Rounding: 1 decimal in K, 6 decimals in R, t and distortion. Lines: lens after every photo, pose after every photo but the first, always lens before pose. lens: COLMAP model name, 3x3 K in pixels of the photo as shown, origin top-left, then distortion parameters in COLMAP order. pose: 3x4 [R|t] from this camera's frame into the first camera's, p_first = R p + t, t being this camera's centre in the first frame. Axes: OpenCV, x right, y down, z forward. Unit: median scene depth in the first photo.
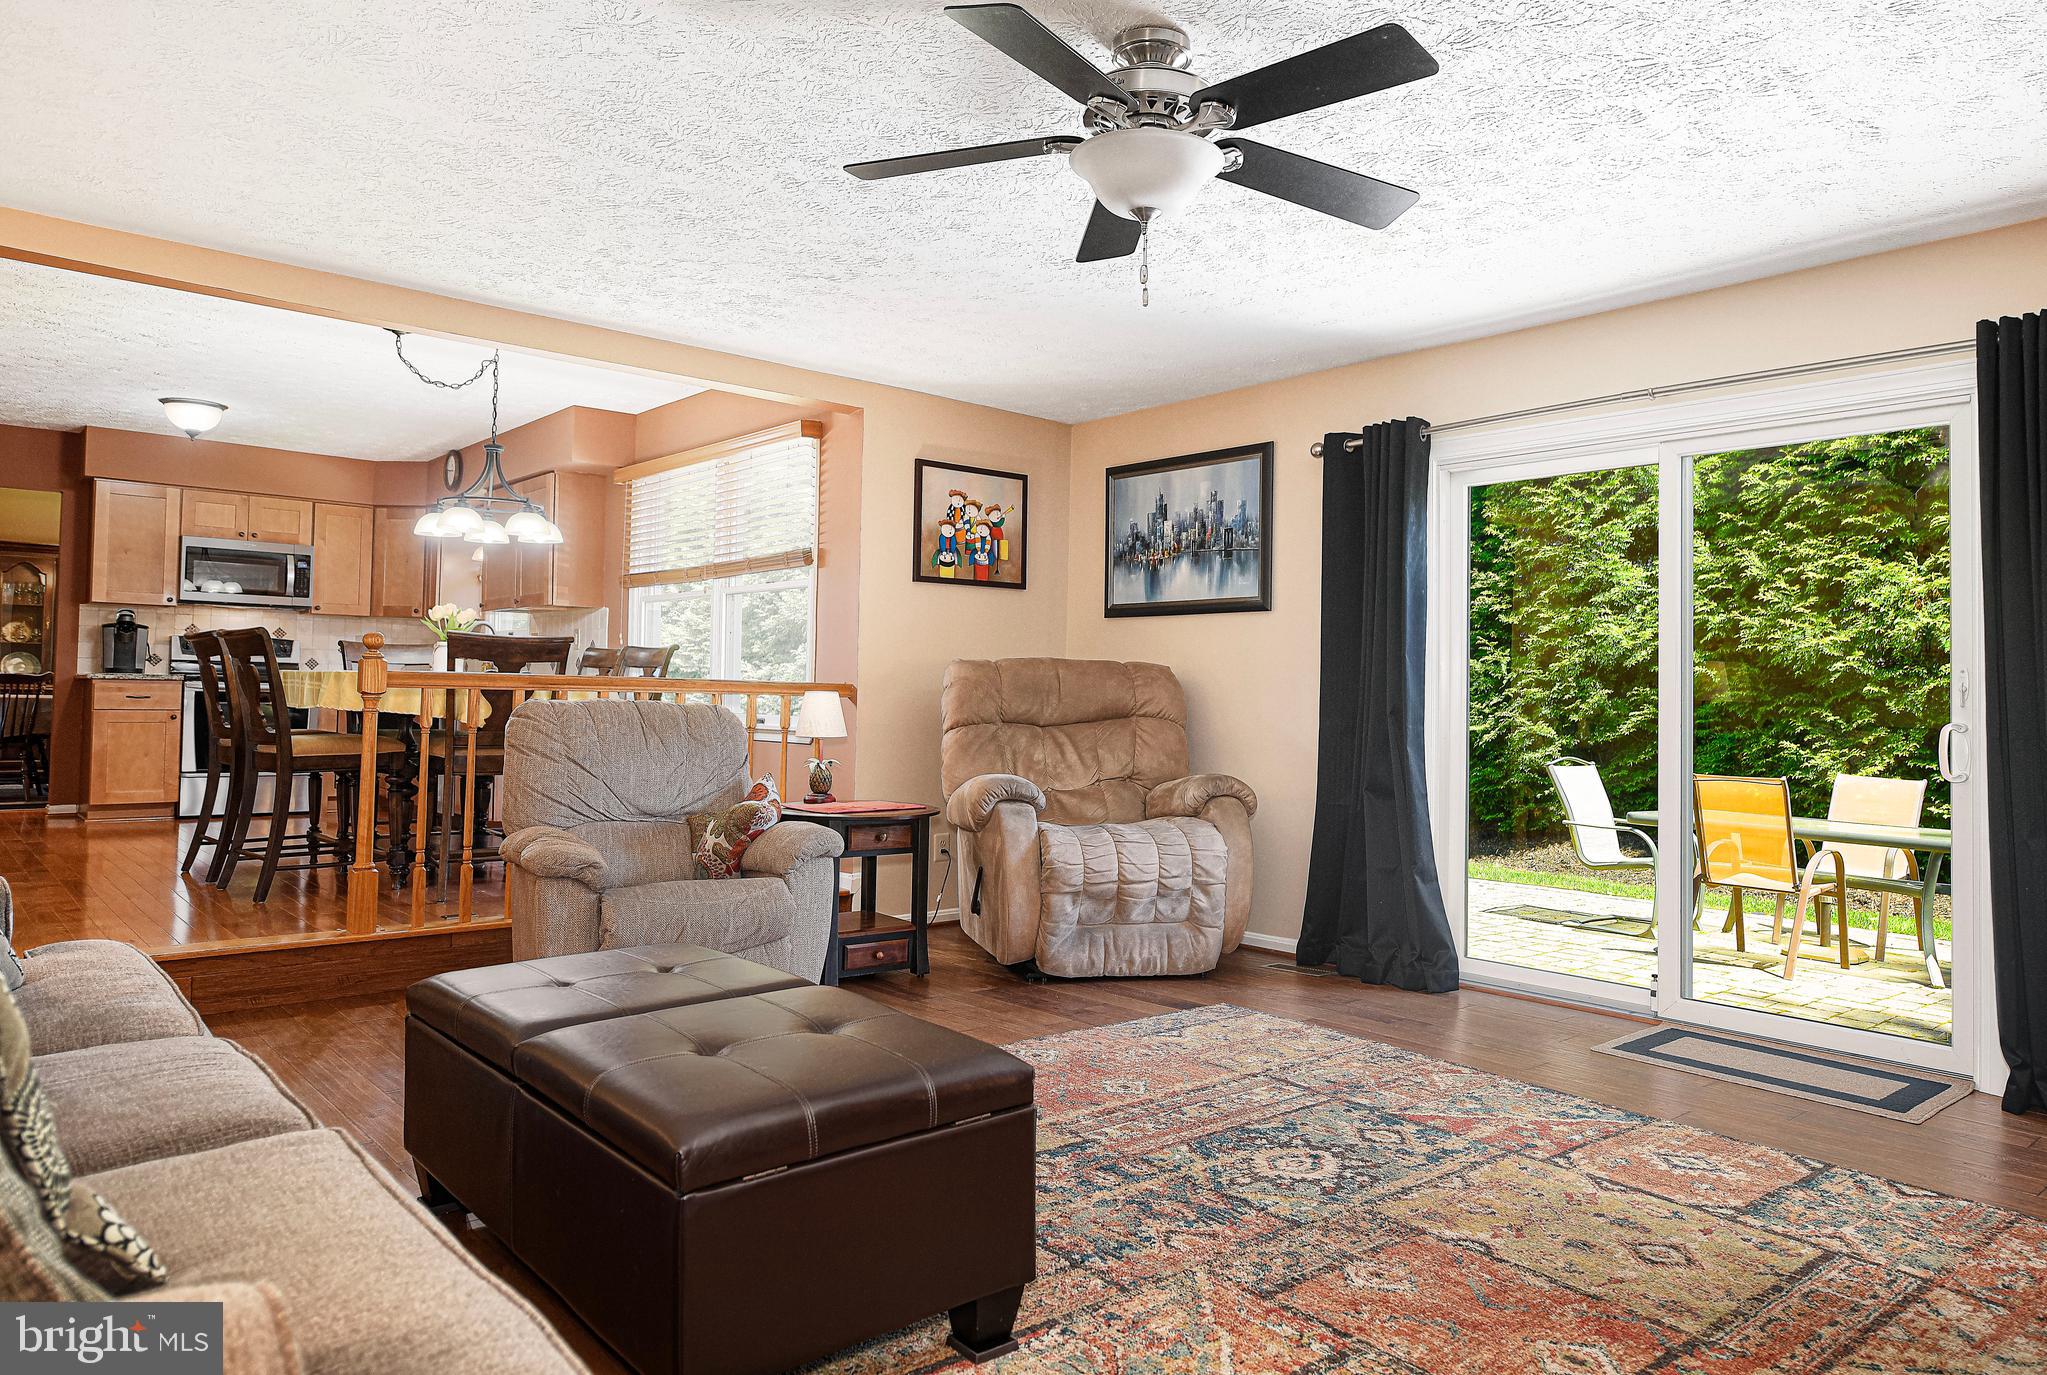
lens RADIAL K [[1320.9, 0, 1048.4], [0, 1320.9, 653.0], [0, 0, 1]] dist [0.004109, -0.000270]
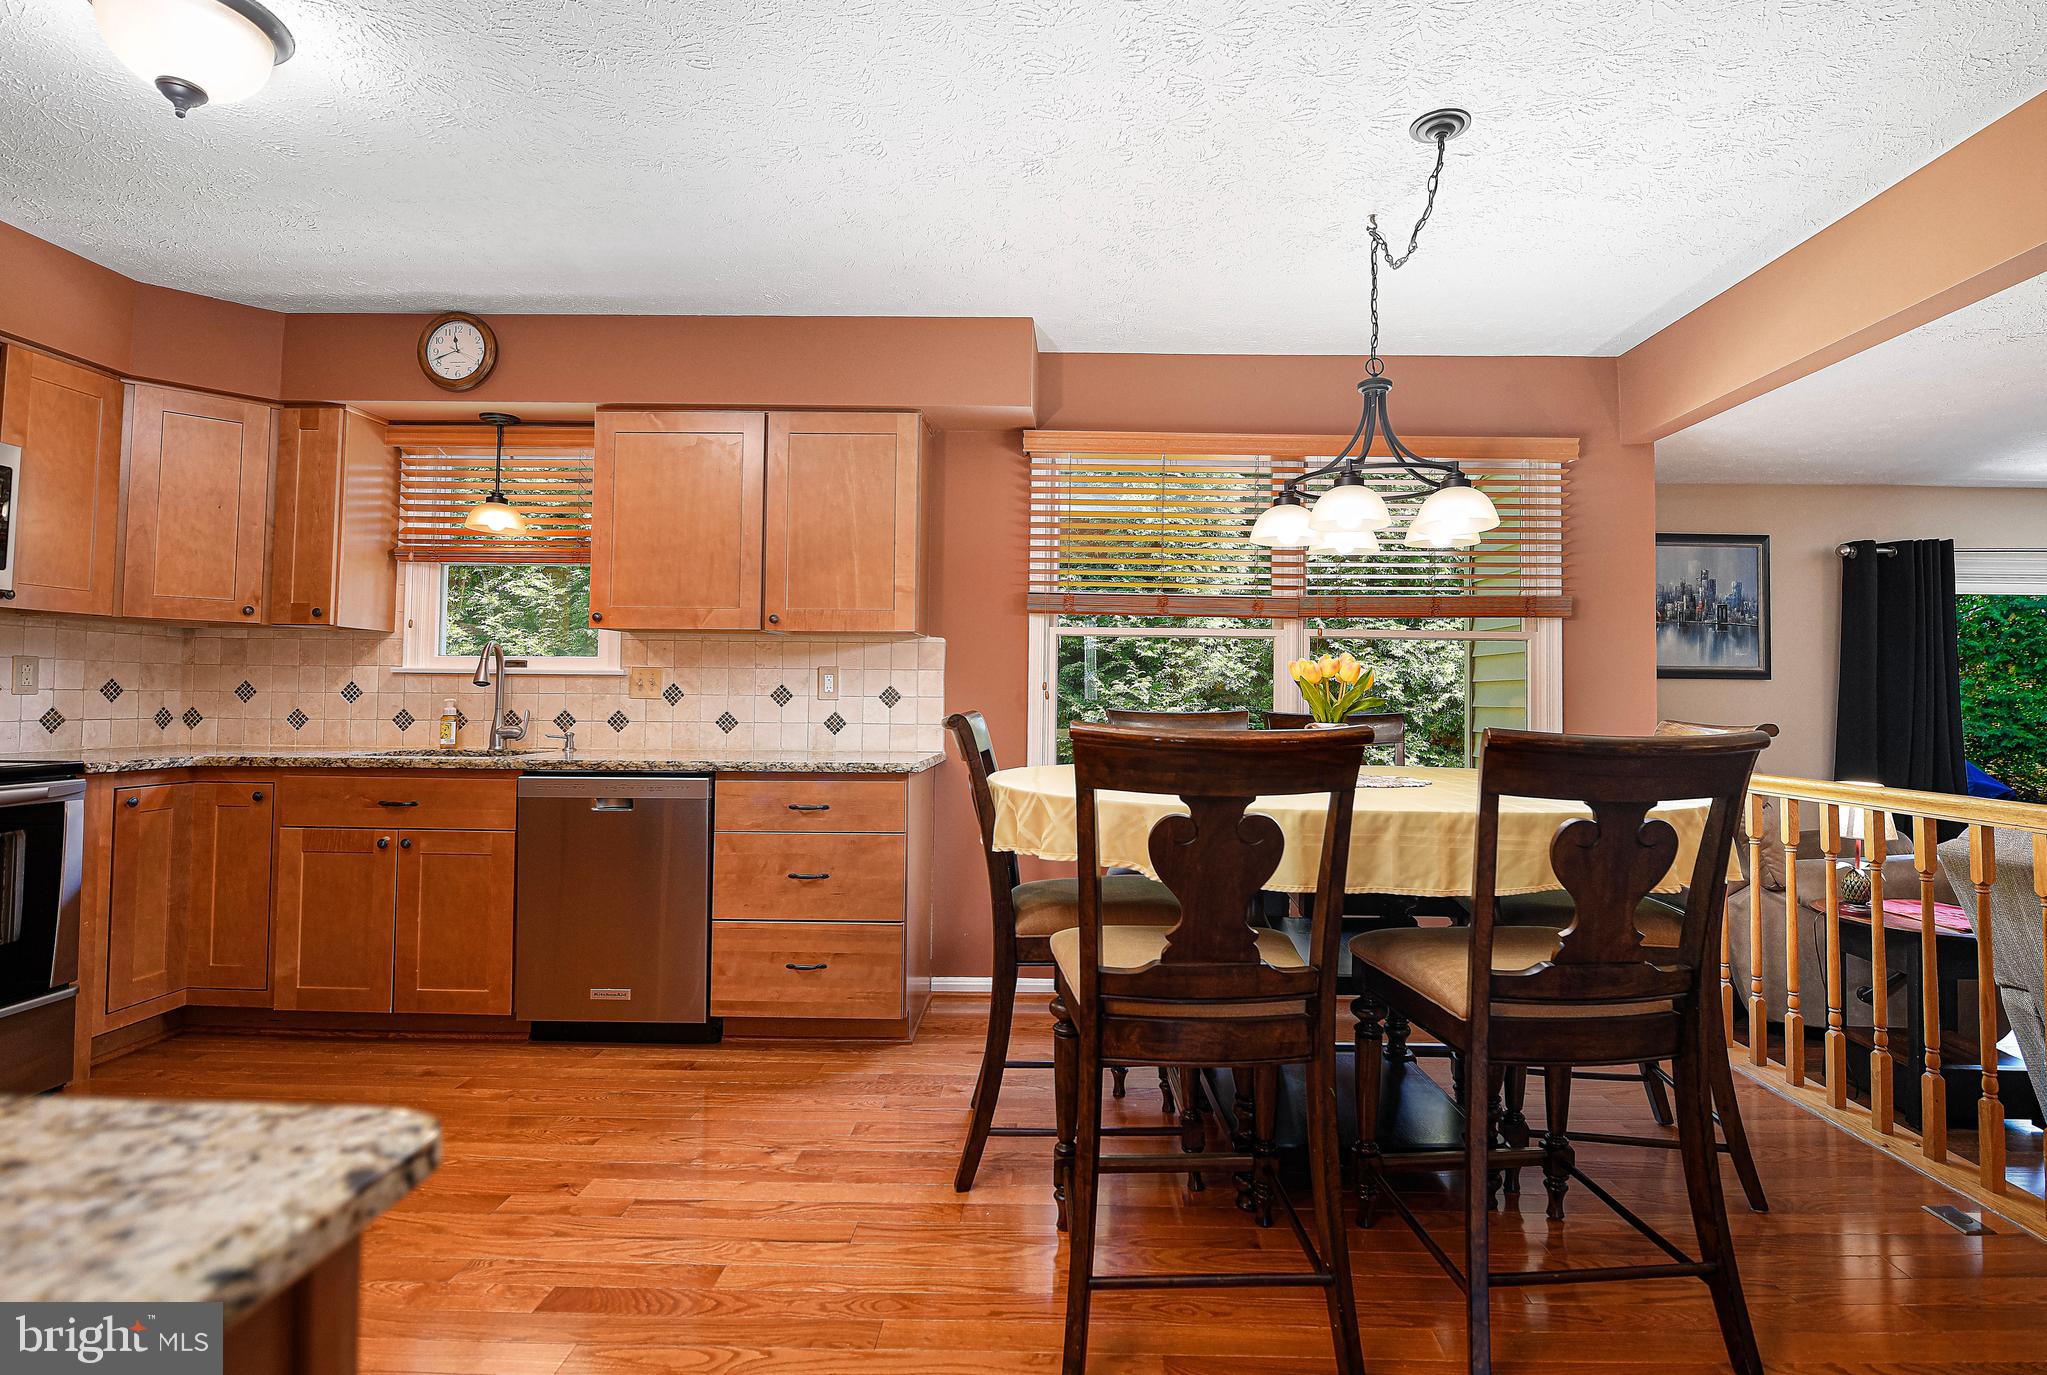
lens RADIAL K [[993.4, 0, 1051.5], [0, 993.4, 662.4], [0, 0, 1]] dist [-0.008841, -0.001374]
pose [[0.673417, 0.015373, 0.739103, -0.625094], [-0.023492, 0.999724, 0.000611, -0.022896], [-0.738890, -0.017774, 0.673592, 0.607609]]
